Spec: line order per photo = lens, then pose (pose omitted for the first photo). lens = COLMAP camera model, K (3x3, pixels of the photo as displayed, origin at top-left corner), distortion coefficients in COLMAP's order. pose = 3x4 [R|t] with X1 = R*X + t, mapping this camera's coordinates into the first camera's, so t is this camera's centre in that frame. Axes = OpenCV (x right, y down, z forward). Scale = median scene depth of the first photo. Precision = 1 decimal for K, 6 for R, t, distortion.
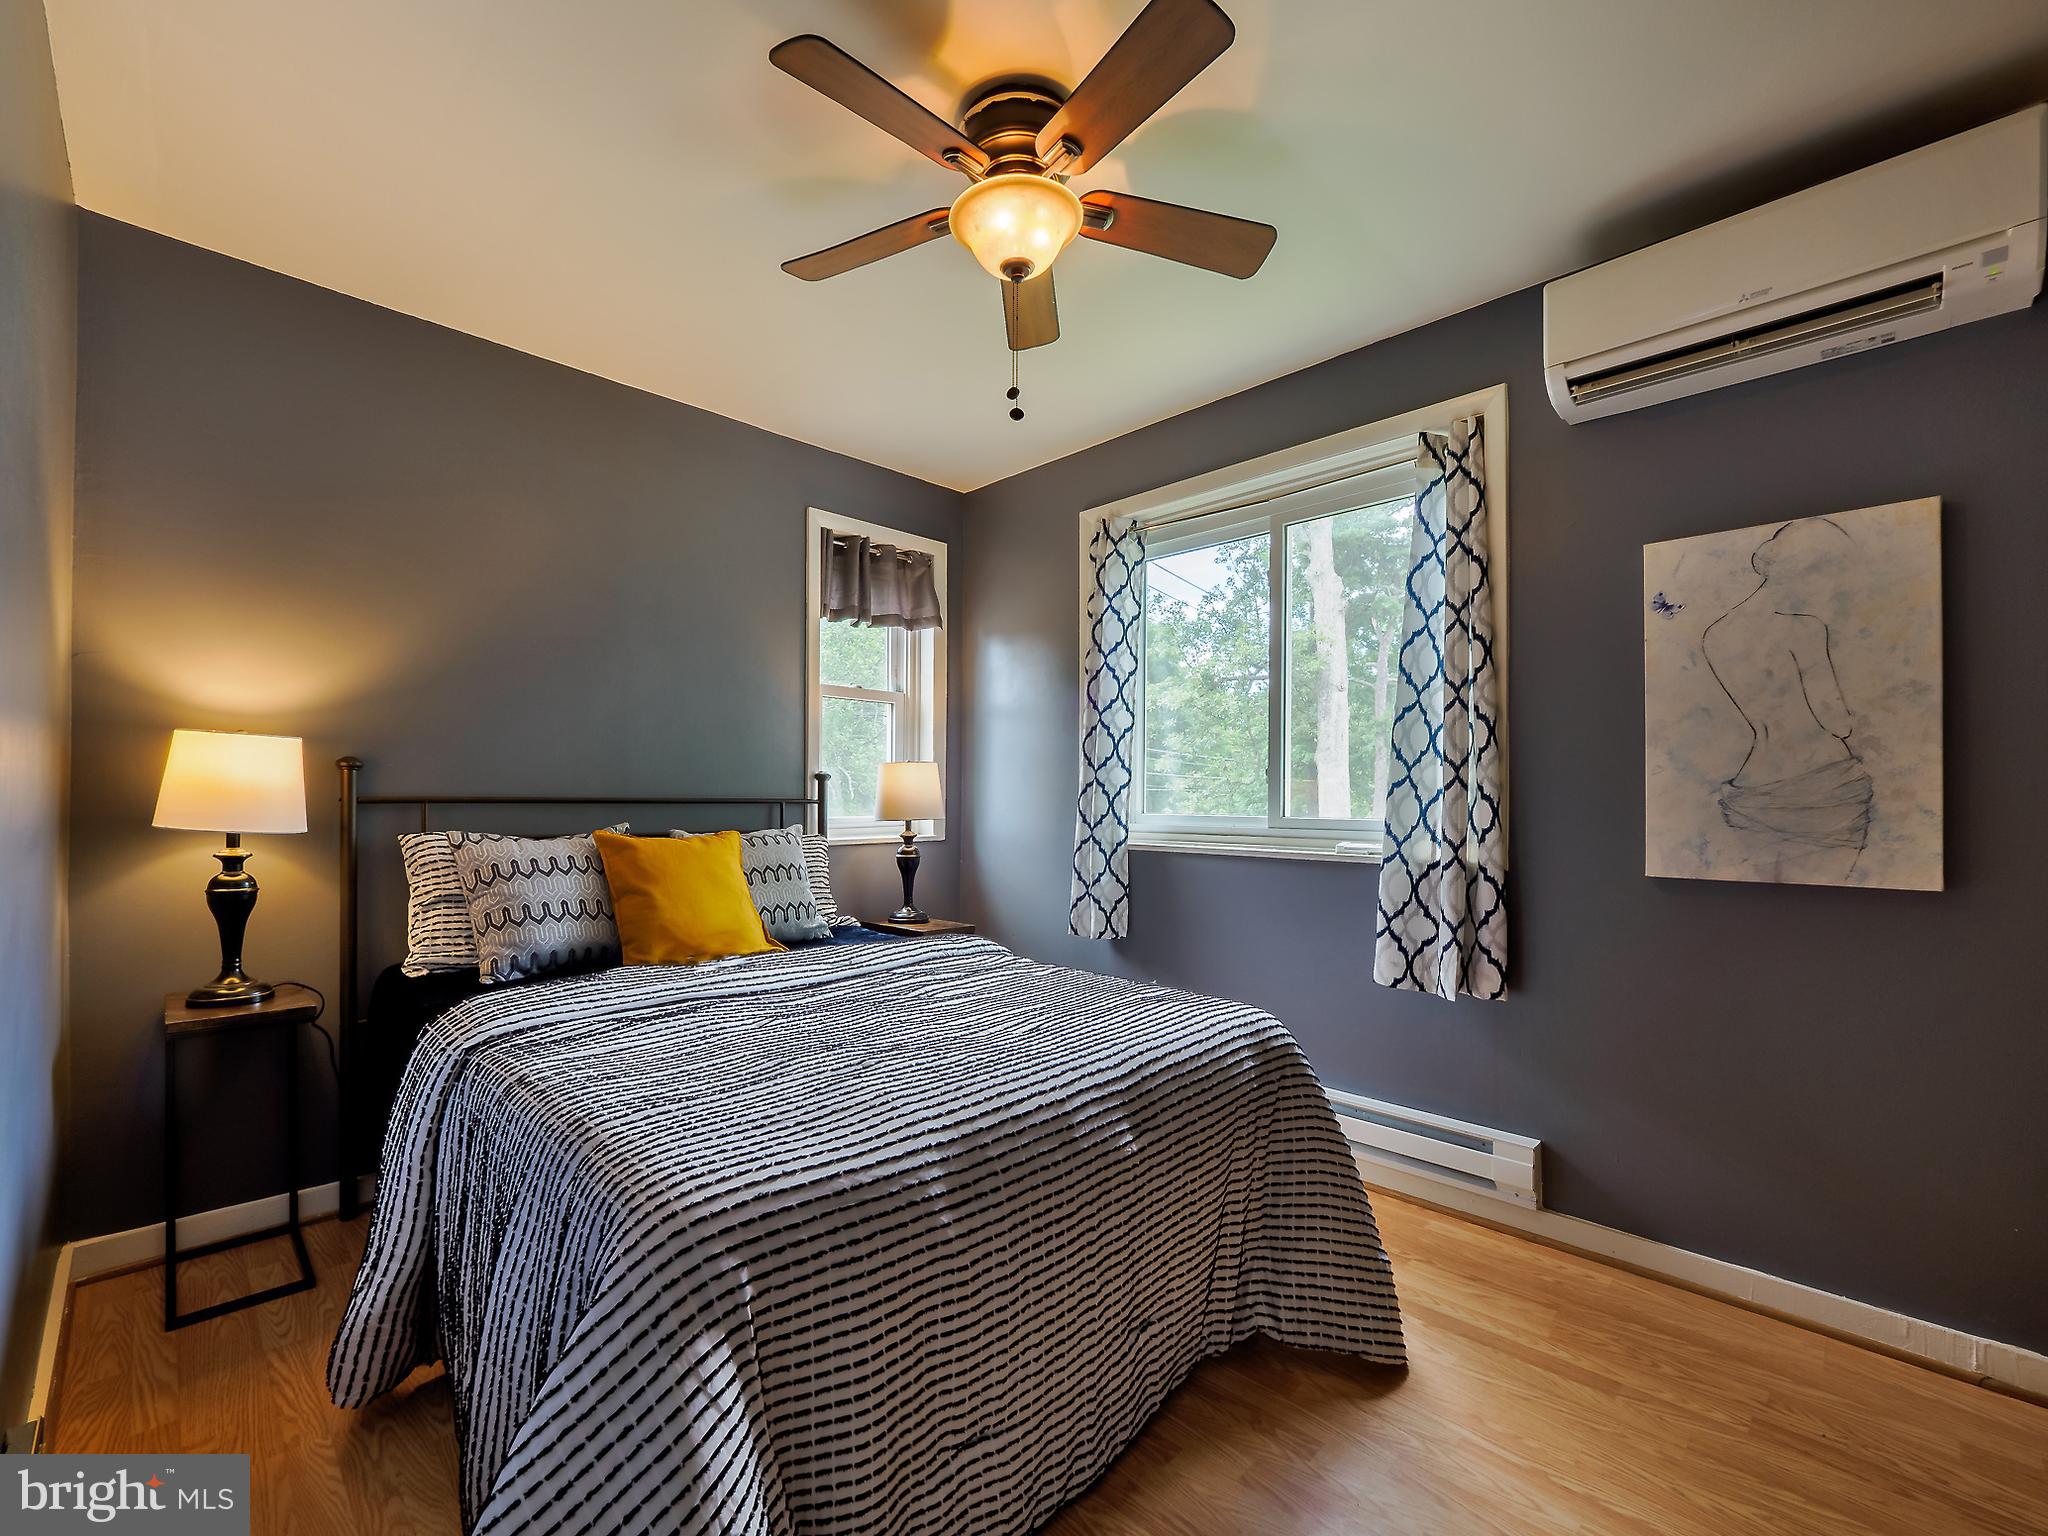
lens RADIAL K [[871.3, 0, 1022.5], [0, 871.3, 784.7], [0, 0, 1]] dist [-0.009378, -0.001116]
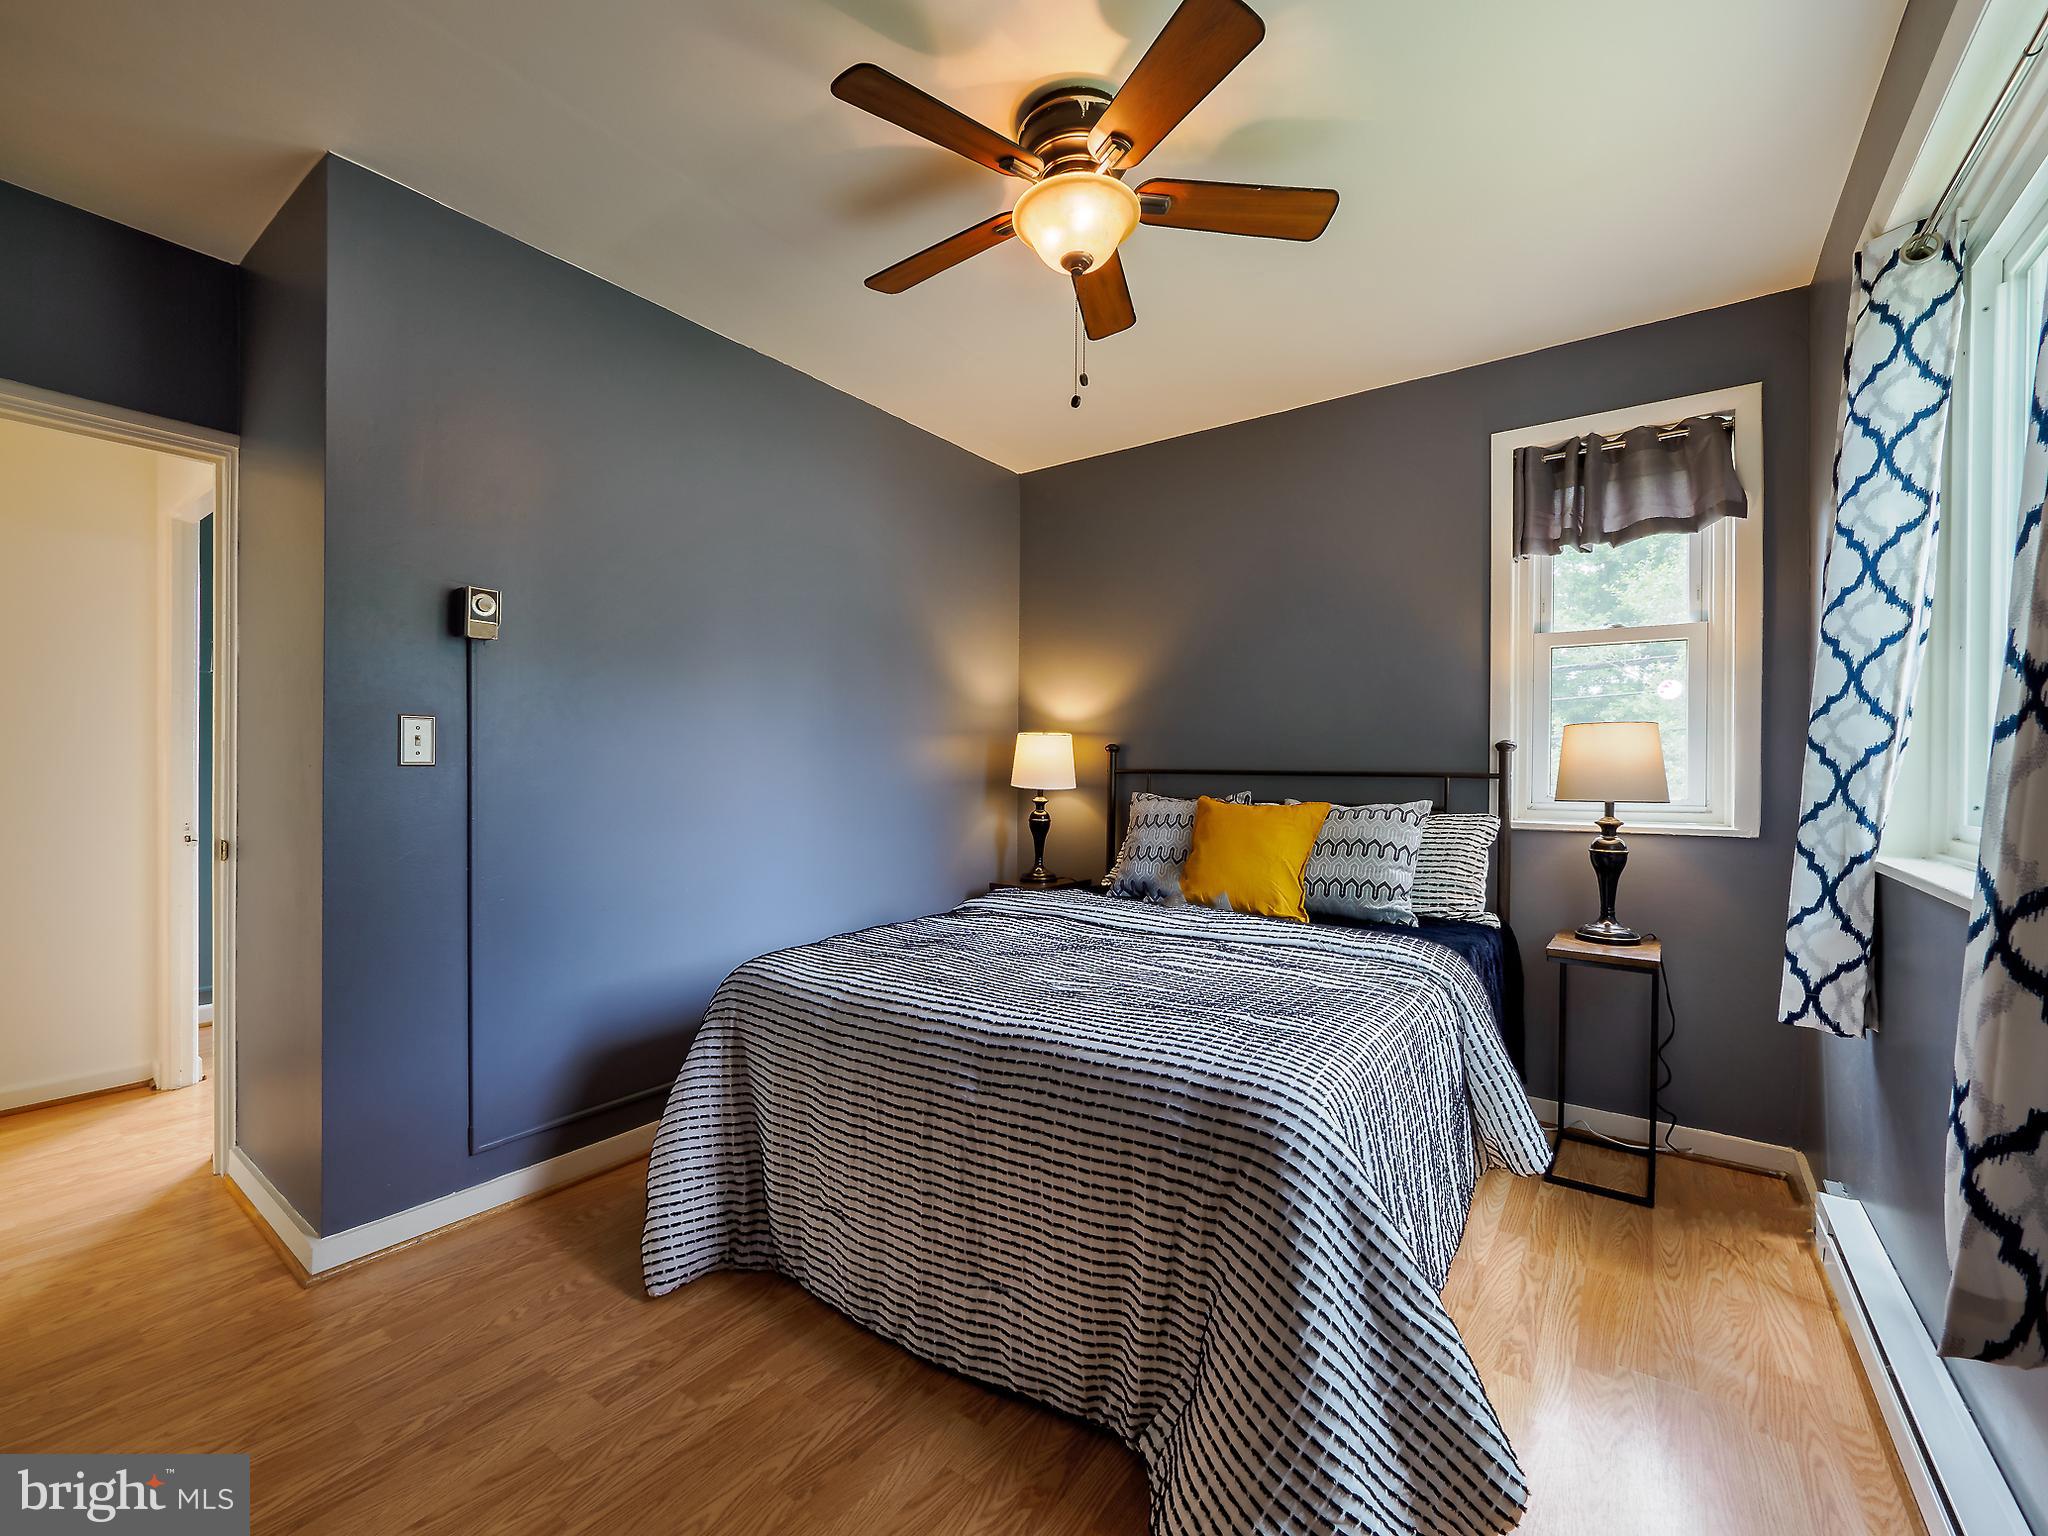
lens RADIAL K [[871.3, 0, 1020.9], [0, 871.3, 769.9], [0, 0, 1]] dist [-0.009378, -0.001116]
pose [[0.155619, 0.000895, -0.987817, 0.547470], [0.010306, 0.999944, 0.002529, 0.006642], [0.987763, -0.010575, 0.155601, 0.413028]]
